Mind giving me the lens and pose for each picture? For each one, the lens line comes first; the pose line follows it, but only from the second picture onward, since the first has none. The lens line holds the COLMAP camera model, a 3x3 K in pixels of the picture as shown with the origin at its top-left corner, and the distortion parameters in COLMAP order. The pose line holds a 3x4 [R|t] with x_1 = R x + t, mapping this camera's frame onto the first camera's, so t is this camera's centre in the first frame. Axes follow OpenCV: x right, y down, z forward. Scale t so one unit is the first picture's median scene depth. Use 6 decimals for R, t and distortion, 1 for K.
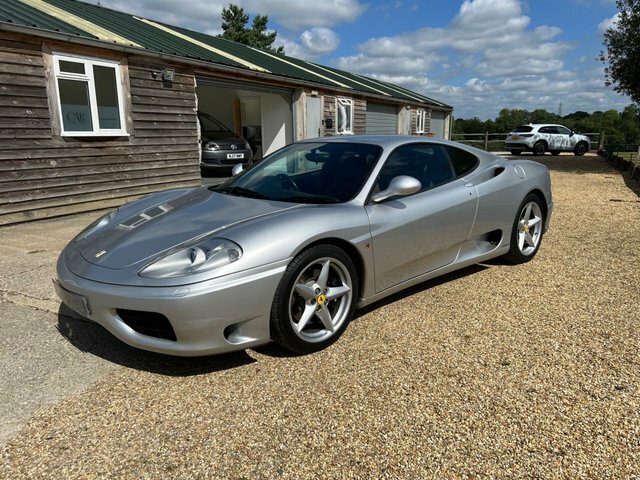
lens RADIAL K [[473.8, 0, 317.3], [0, 473.8, 239.8], [0, 0, 1]] dist [0.055692, -0.059057]
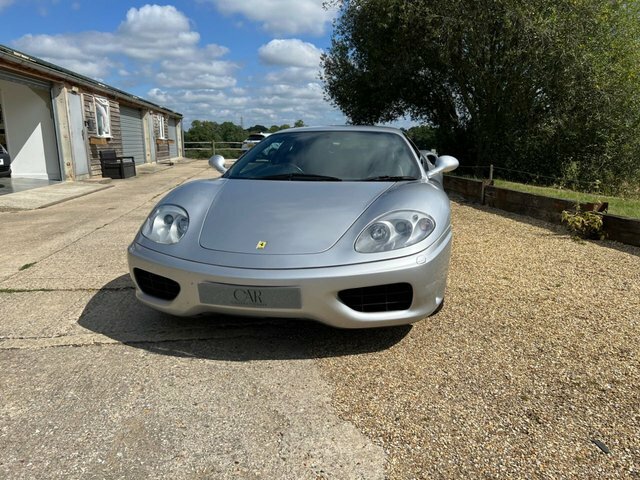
lens RADIAL K [[480.8, 0, 317.4], [0, 480.8, 242.7], [0, 0, 1]] dist [0.049864, -0.057391]
pose [[0.821997, -0.113009, 0.558167, -0.288907], [0.122671, 0.992241, 0.020240, 0.006842], [-0.556123, 0.051834, 0.829482, 0.066640]]
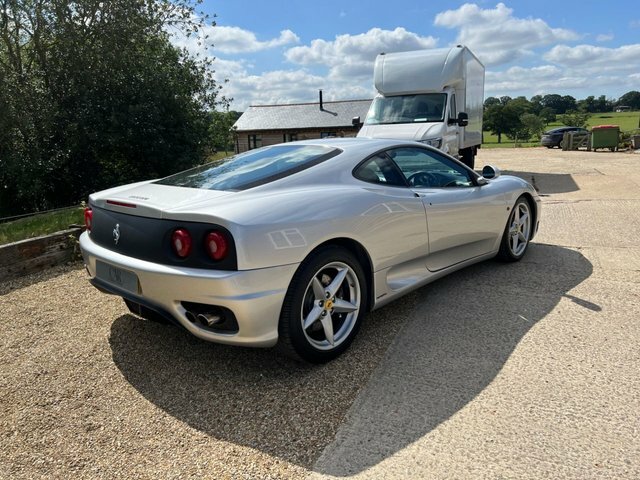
lens RADIAL K [[479.3, 0, 310.6], [0, 479.3, 238.3], [0, 0, 1]] dist [0.049134, -0.057592]
pose [[-0.996729, 0.059048, -0.055169, 0.117231], [0.029926, 0.903874, 0.426750, -0.225636], [0.075065, 0.423703, -0.902685, 0.970000]]
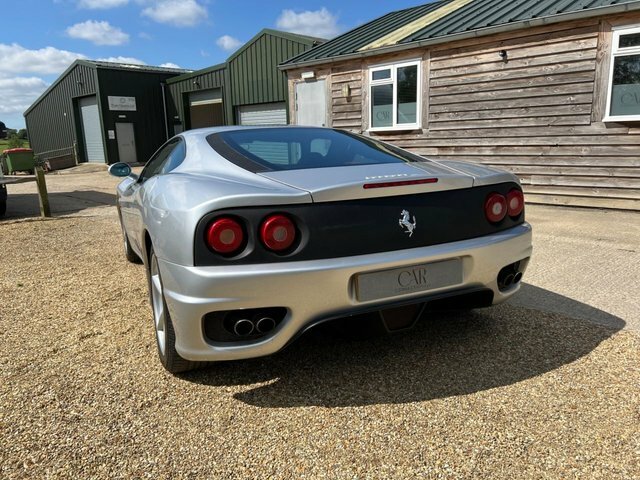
lens RADIAL K [[480.8, 0, 317.4], [0, 480.8, 242.7], [0, 0, 1]] dist [0.049864, -0.057391]
pose [[-0.297733, 0.220683, -0.928792, 0.471135], [-0.178712, 0.942830, 0.281306, -0.142792], [0.937772, 0.249740, -0.241274, 0.680567]]
